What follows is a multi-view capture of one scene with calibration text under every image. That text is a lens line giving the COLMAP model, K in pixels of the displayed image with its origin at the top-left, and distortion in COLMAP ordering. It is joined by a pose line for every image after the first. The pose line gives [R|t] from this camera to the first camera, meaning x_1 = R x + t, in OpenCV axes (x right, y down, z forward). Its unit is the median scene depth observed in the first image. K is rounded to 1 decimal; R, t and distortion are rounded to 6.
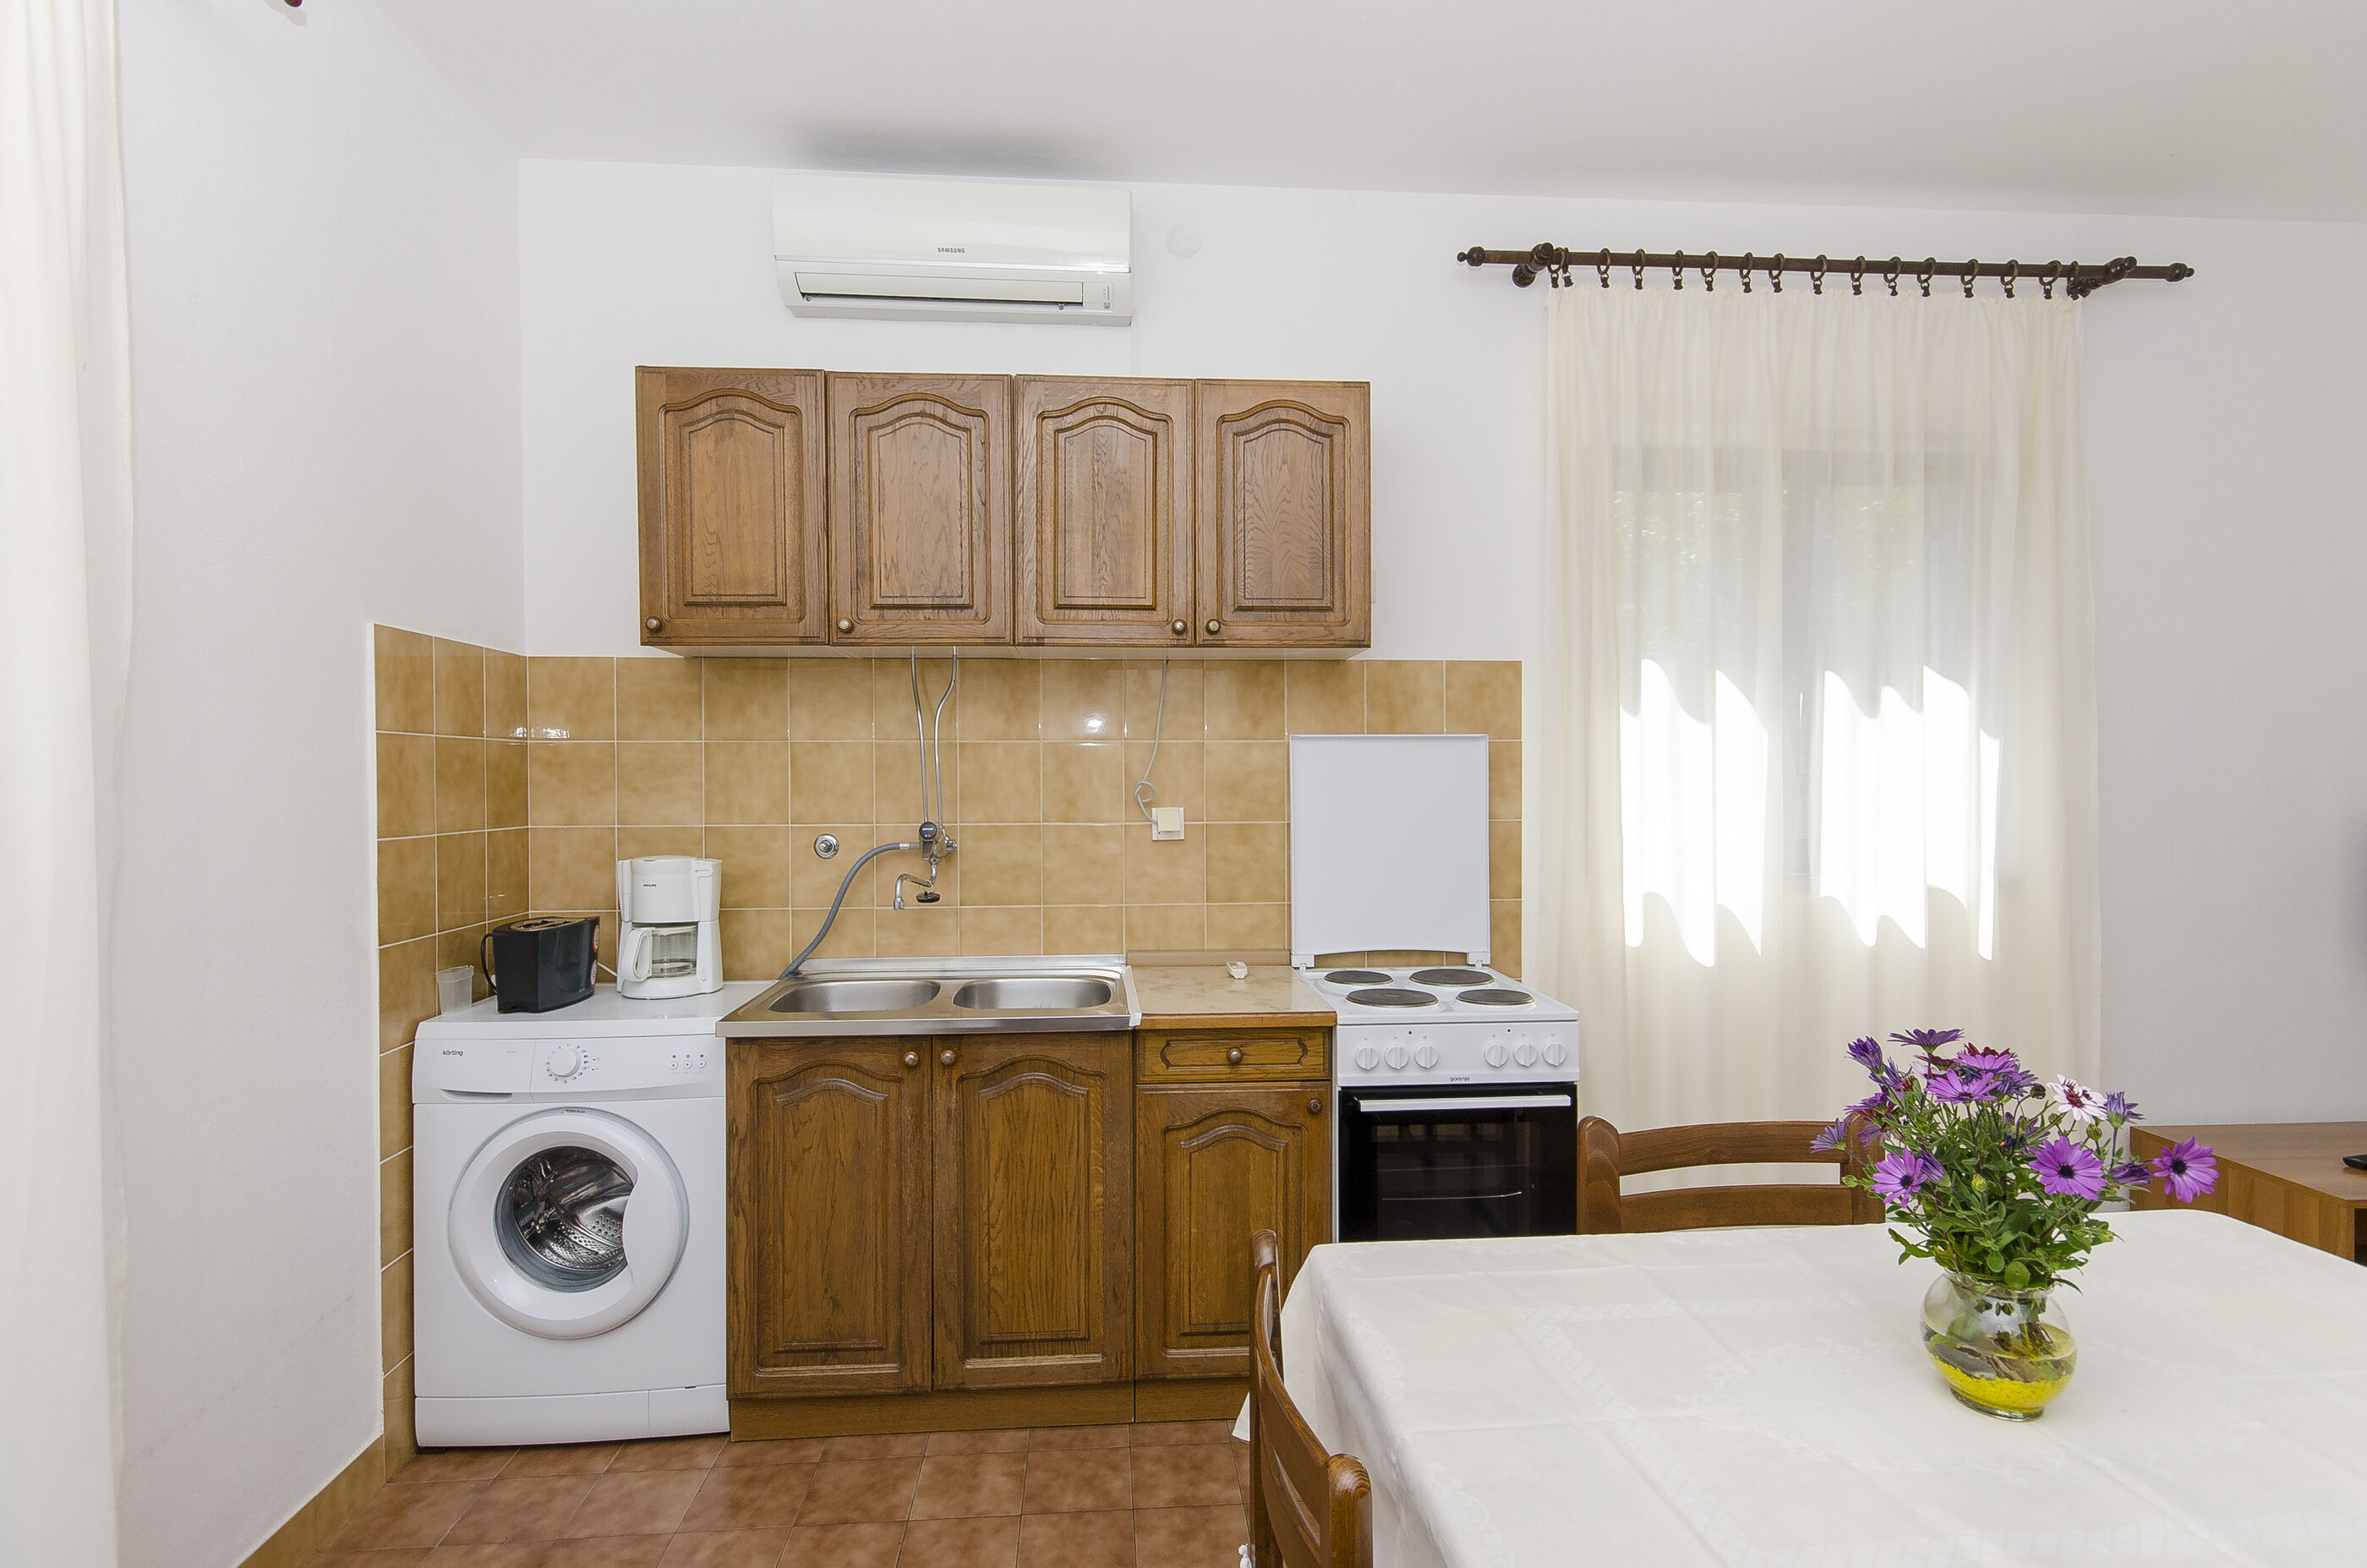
lens RADIAL K [[1177.6, 0, 1256.7], [0, 1177.6, 800.3], [0, 0, 1]] dist [0.003429, 0.004639]
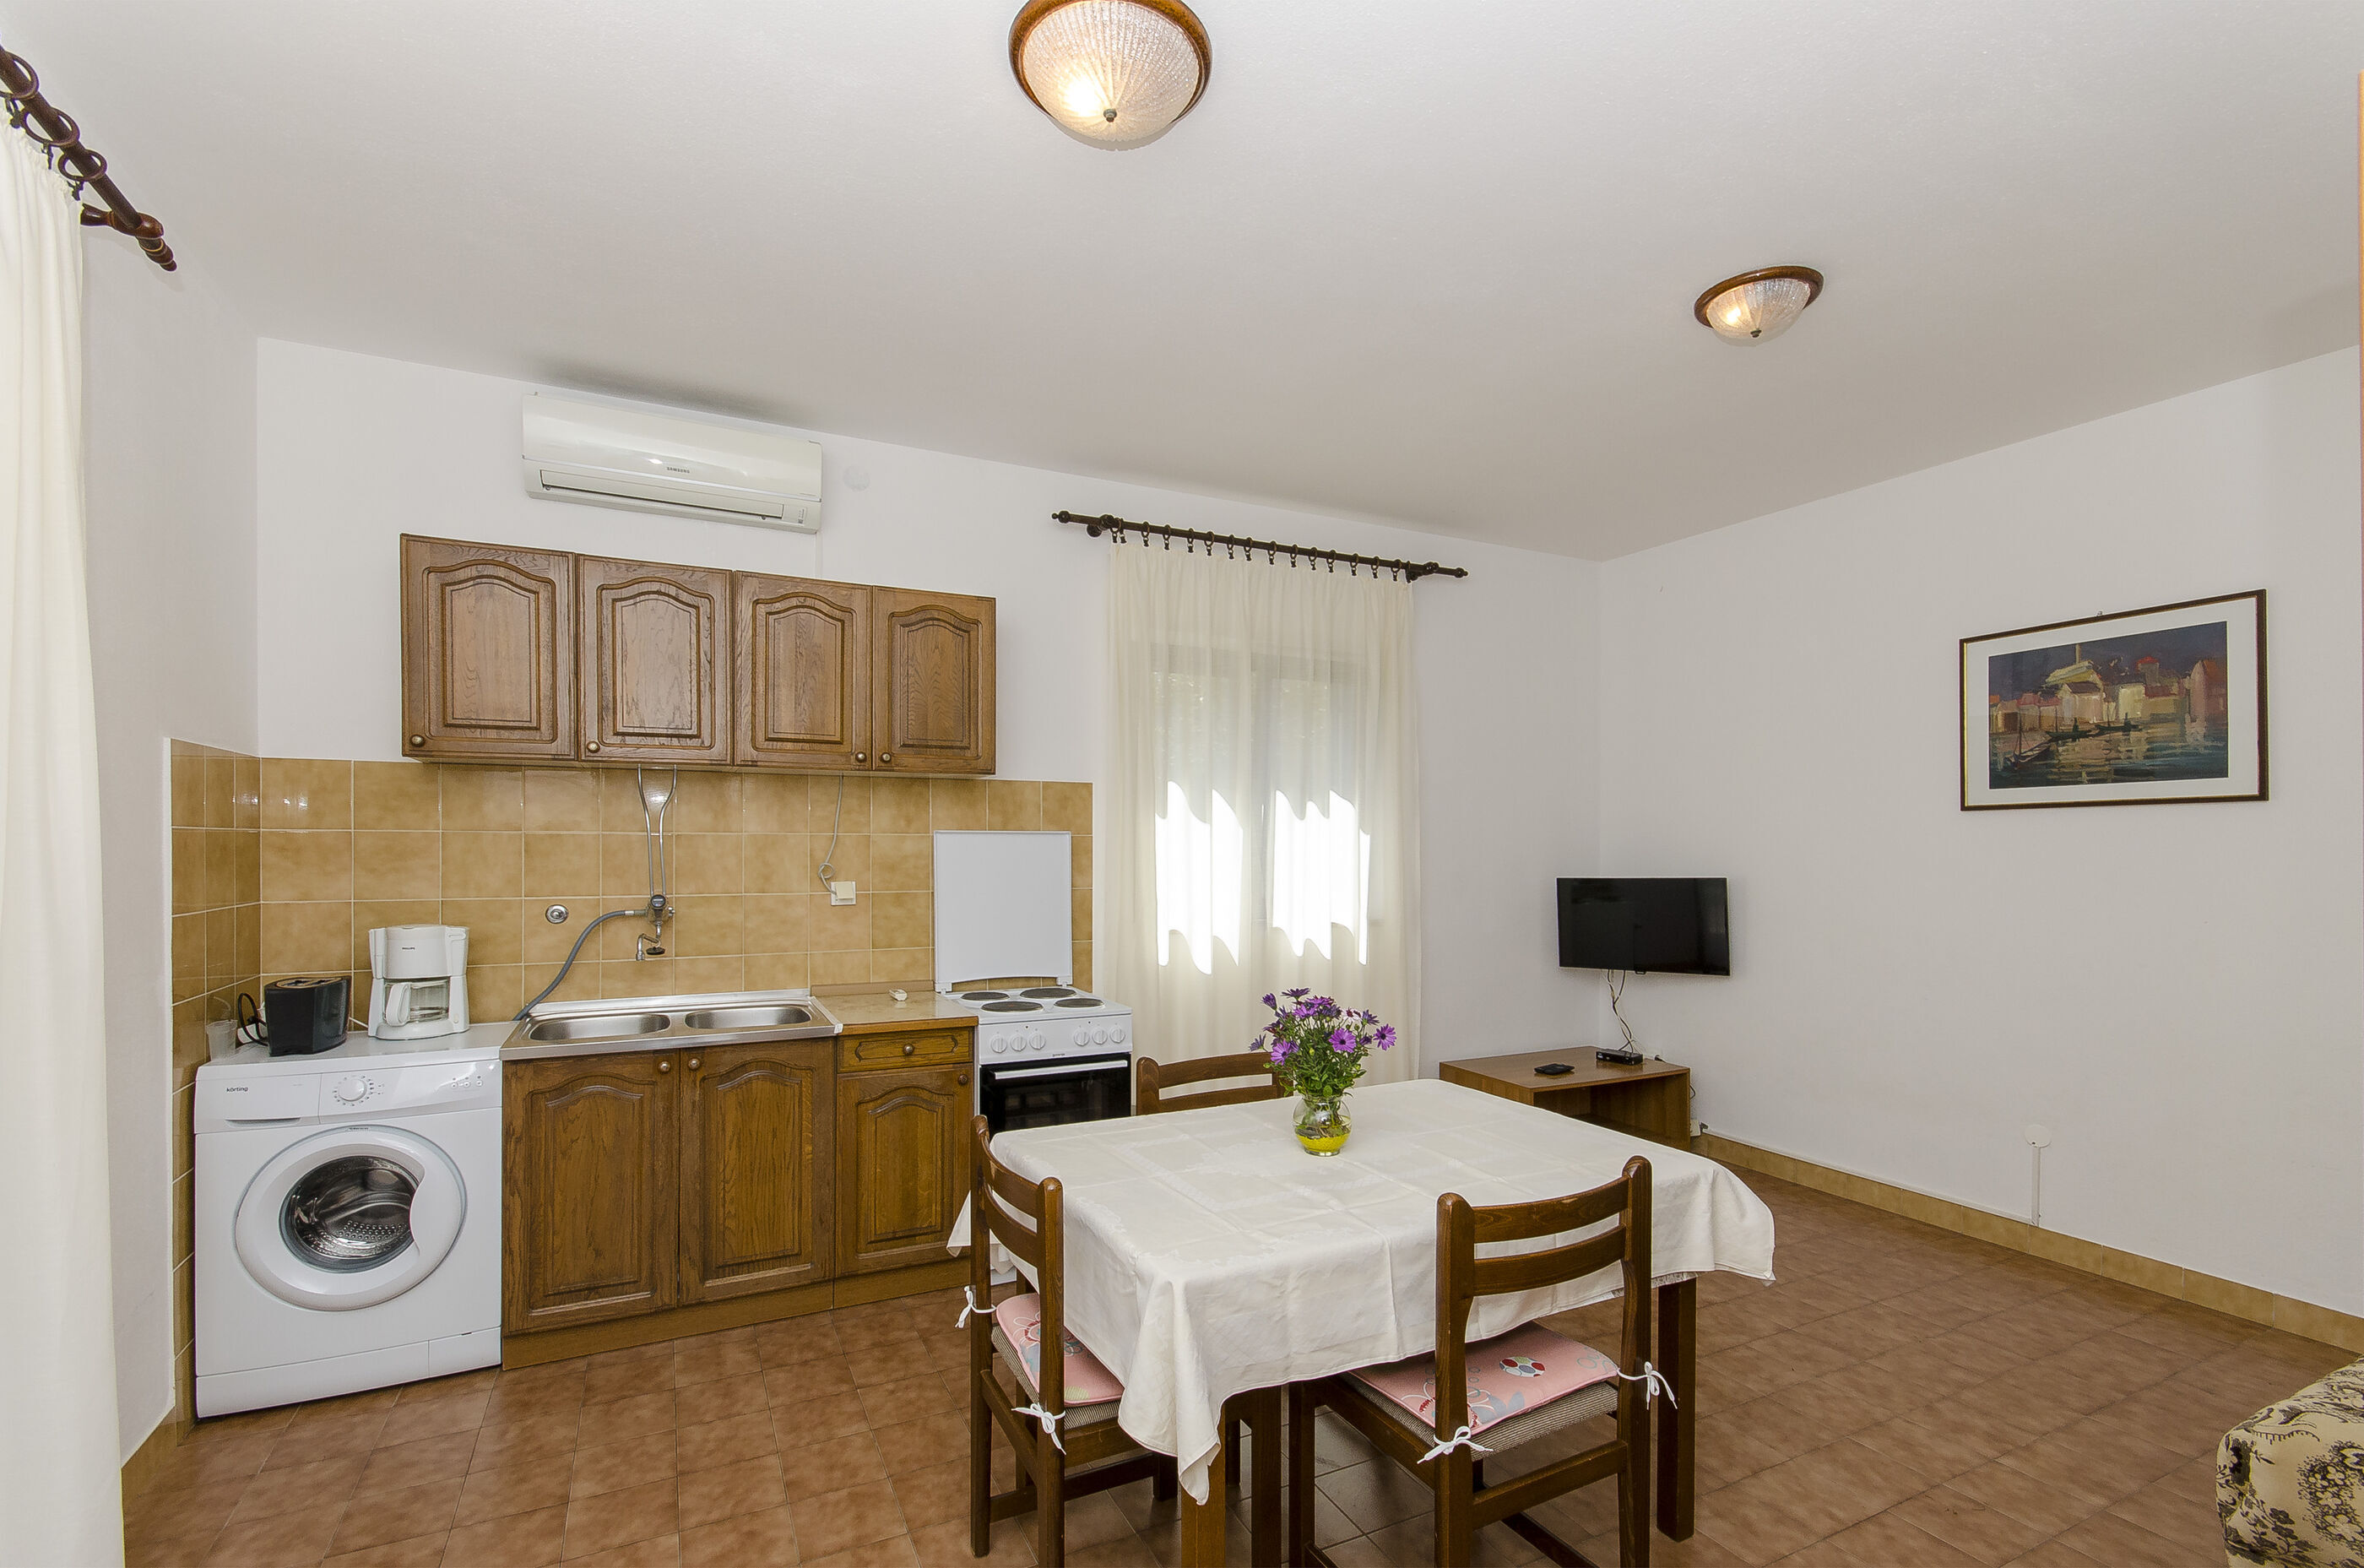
lens RADIAL K [[1022.4, 0, 1240.2], [0, 1022.4, 858.1], [0, 0, 1]] dist [0.006256, -0.001734]
pose [[0.925752, 0.002255, 0.378125, -0.107432], [-0.001688, 0.999997, -0.001831, -0.022072], [-0.378128, 0.001057, 0.925753, -0.324180]]
